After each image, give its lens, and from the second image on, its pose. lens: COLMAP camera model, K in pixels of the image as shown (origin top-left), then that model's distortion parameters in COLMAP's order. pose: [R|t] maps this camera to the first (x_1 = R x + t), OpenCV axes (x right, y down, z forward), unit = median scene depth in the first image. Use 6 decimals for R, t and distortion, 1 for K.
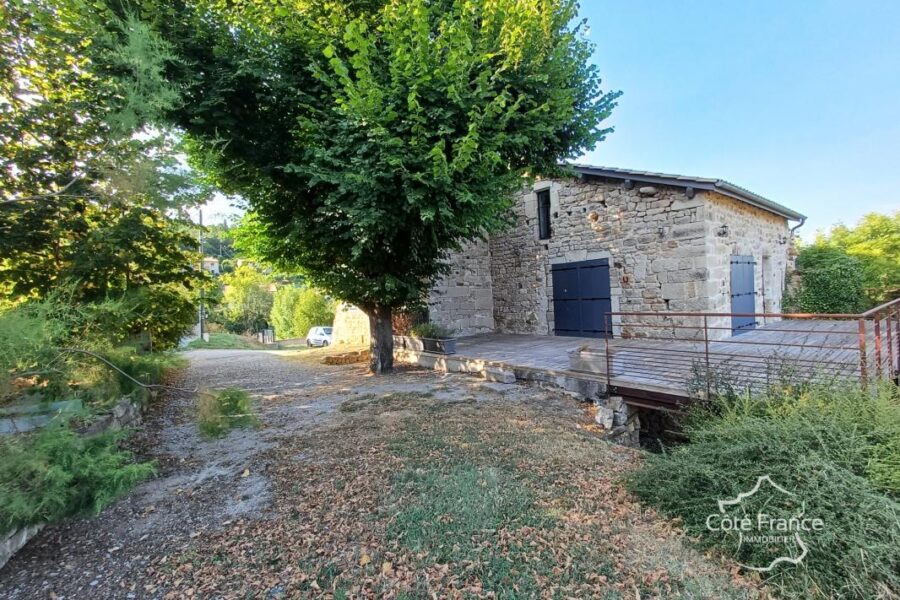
lens RADIAL K [[407.1, 0, 450.0], [0, 407.1, 300.0], [0, 0, 1]] dist [0.019035, -0.000039]
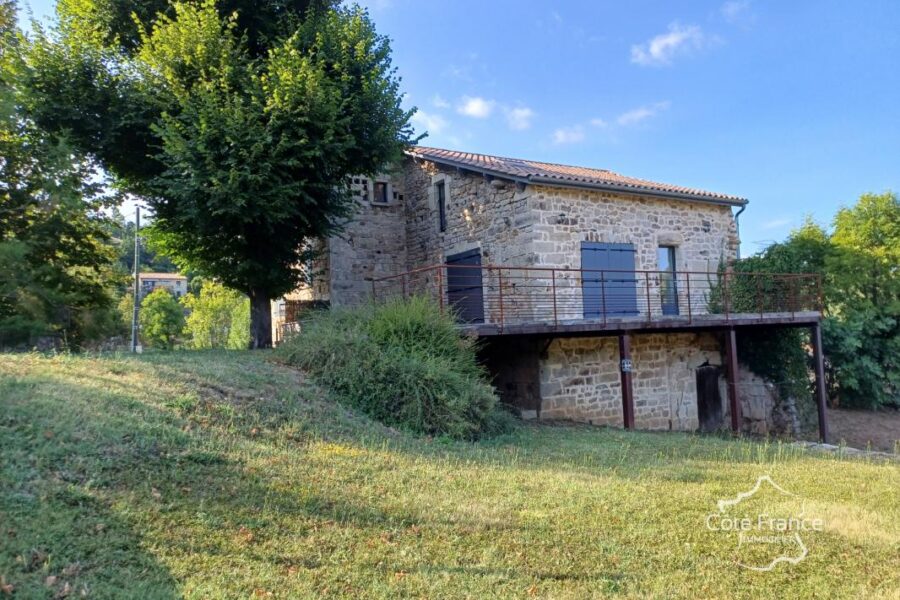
lens RADIAL K [[653.2, 0, 449.0], [0, 653.2, 323.2], [0, 0, 1]] dist [0.052644, 0.000289]
pose [[0.989311, 0.000181, -0.145823, 0.585115], [-0.004490, 0.999563, -0.029221, 0.146892], [0.145754, 0.029563, 0.988879, -0.689923]]
